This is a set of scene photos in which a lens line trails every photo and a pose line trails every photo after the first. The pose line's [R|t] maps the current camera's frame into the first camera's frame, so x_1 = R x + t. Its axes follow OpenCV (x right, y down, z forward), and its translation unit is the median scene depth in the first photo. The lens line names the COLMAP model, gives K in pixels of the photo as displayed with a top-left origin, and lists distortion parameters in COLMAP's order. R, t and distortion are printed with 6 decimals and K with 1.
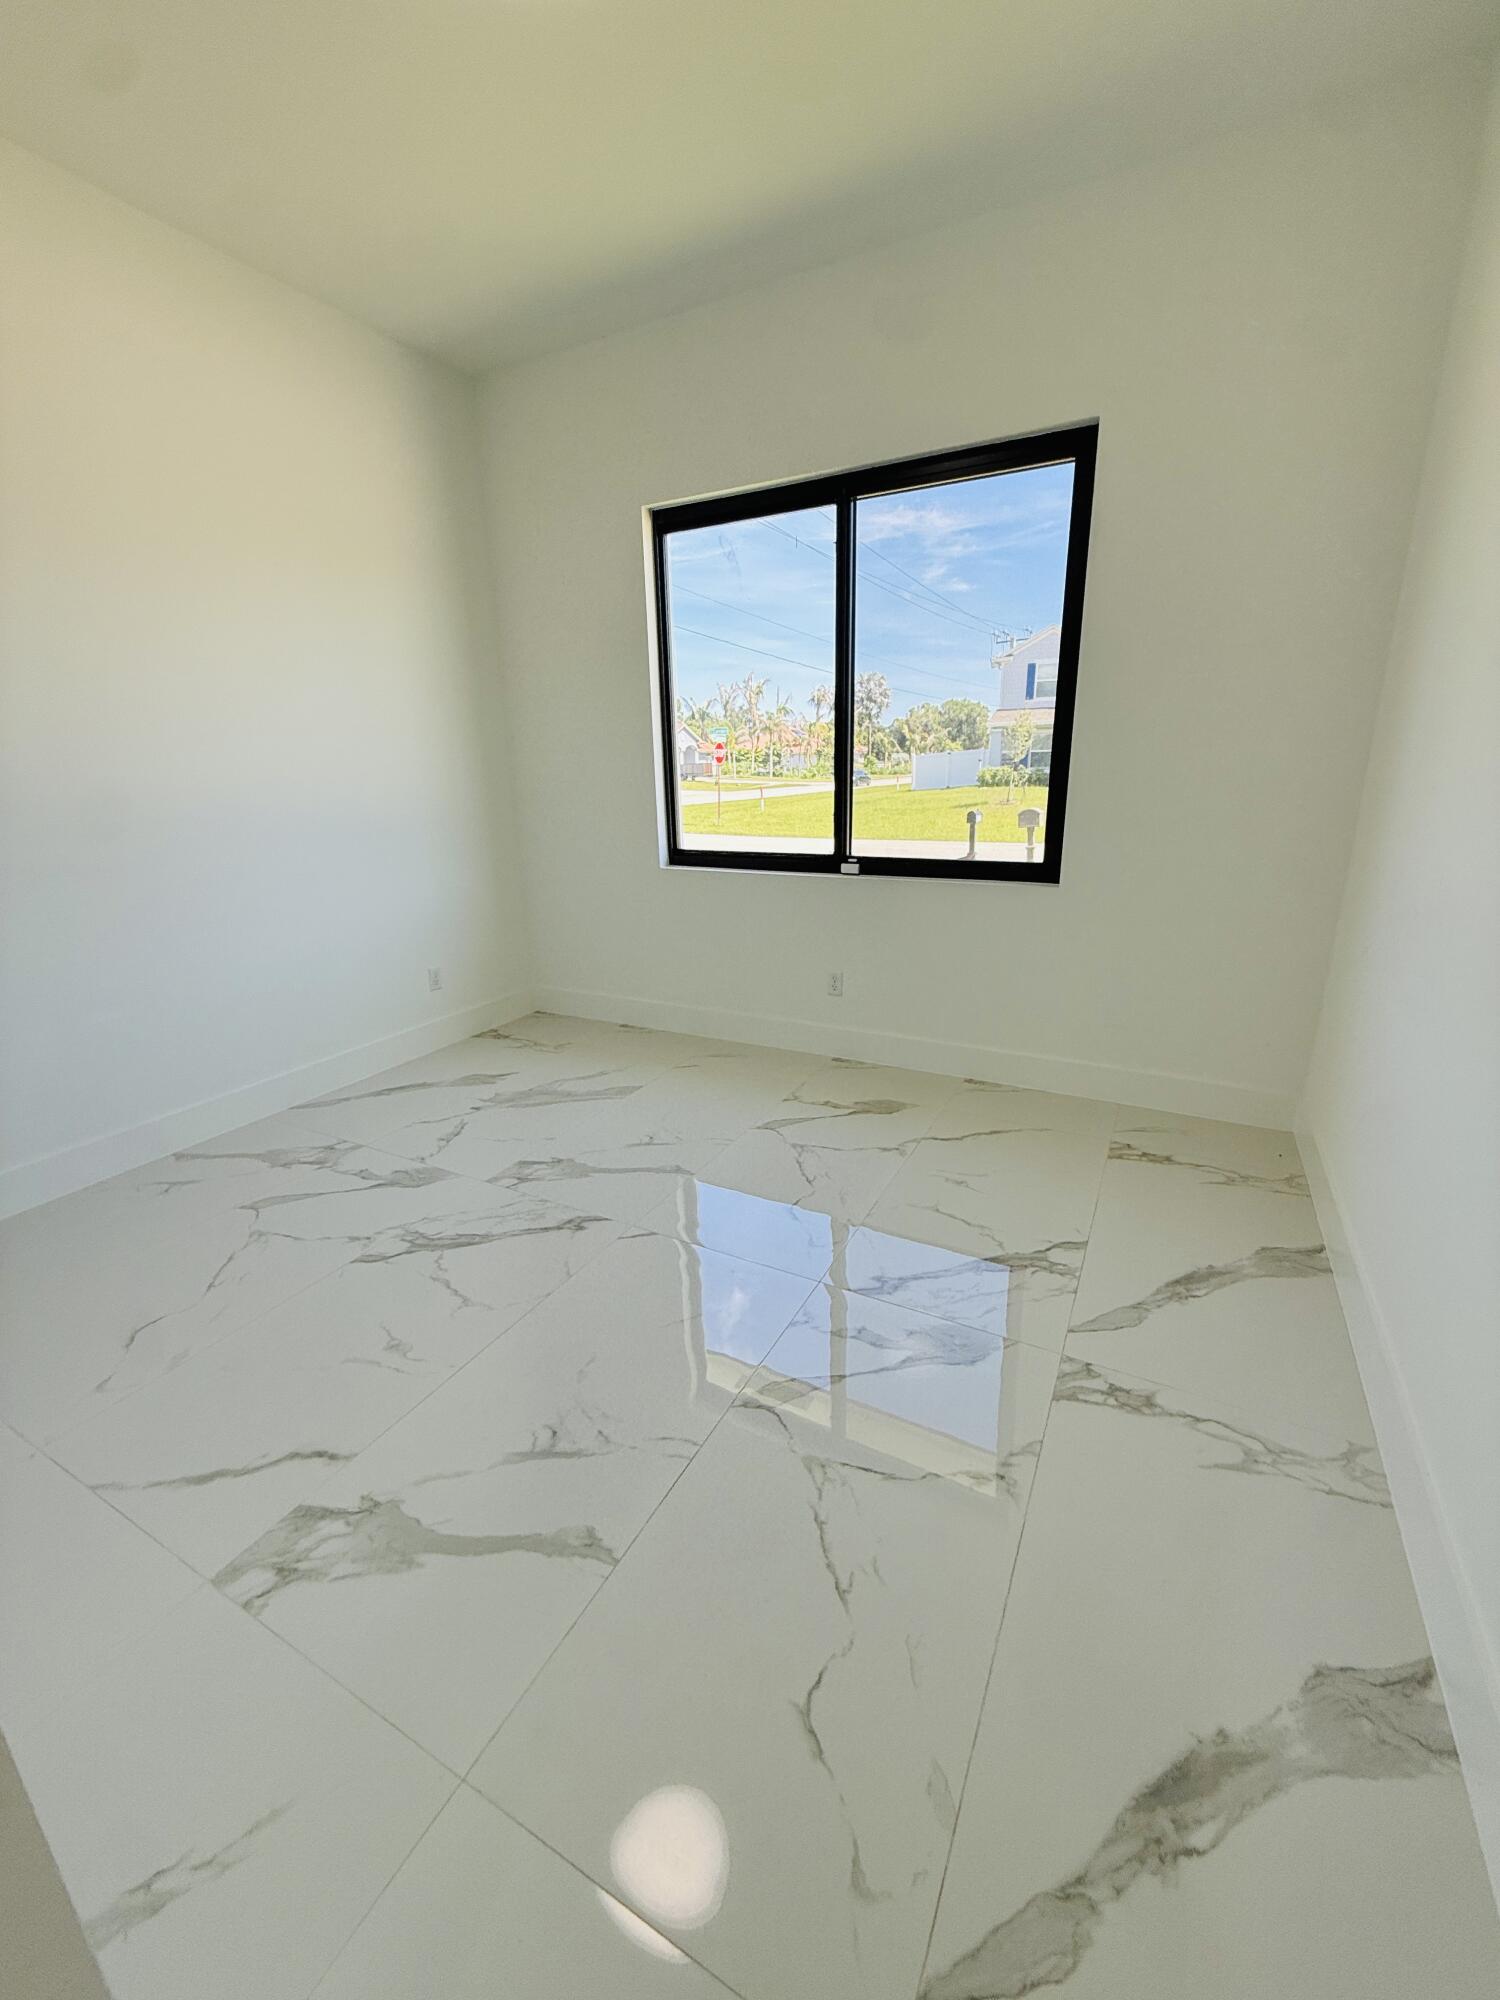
lens RADIAL K [[795.0, 0, 750.0], [0, 795.0, 1000.0], [0, 0, 1]] dist [0.009555, 0.000011]
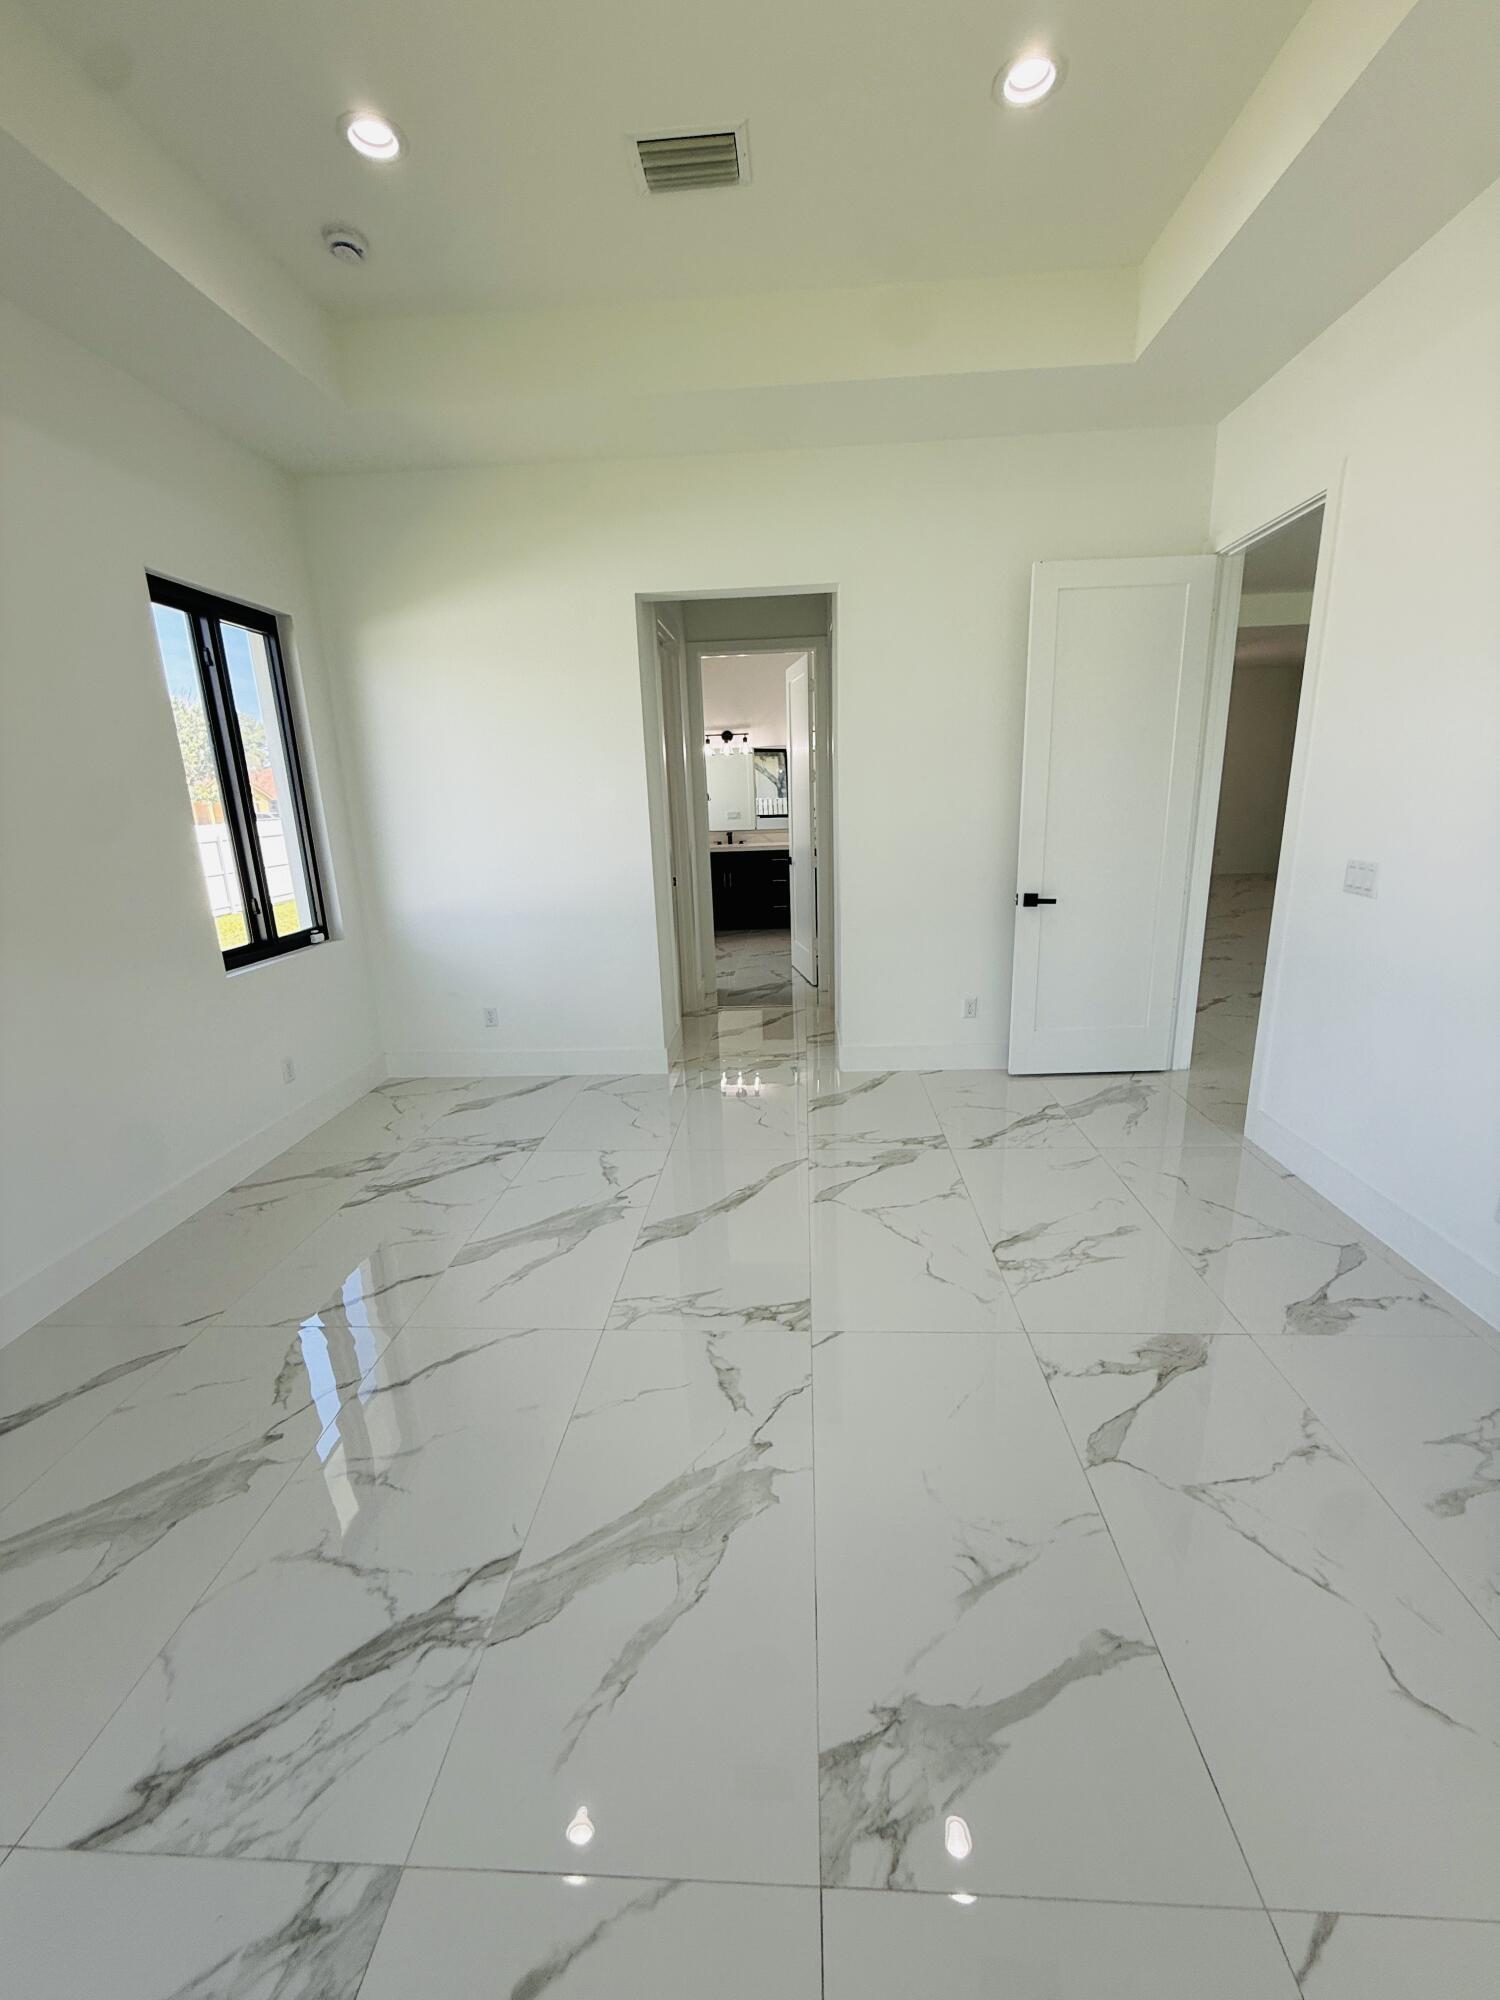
lens RADIAL K [[795.0, 0, 750.0], [0, 795.0, 1000.0], [0, 0, 1]] dist [0.009555, 0.000011]
pose [[0.907503, -0.113308, 0.404474, -0.739250], [0.133709, 0.990766, -0.022450, -0.134872], [-0.398196, 0.074455, 0.914274, 0.151705]]
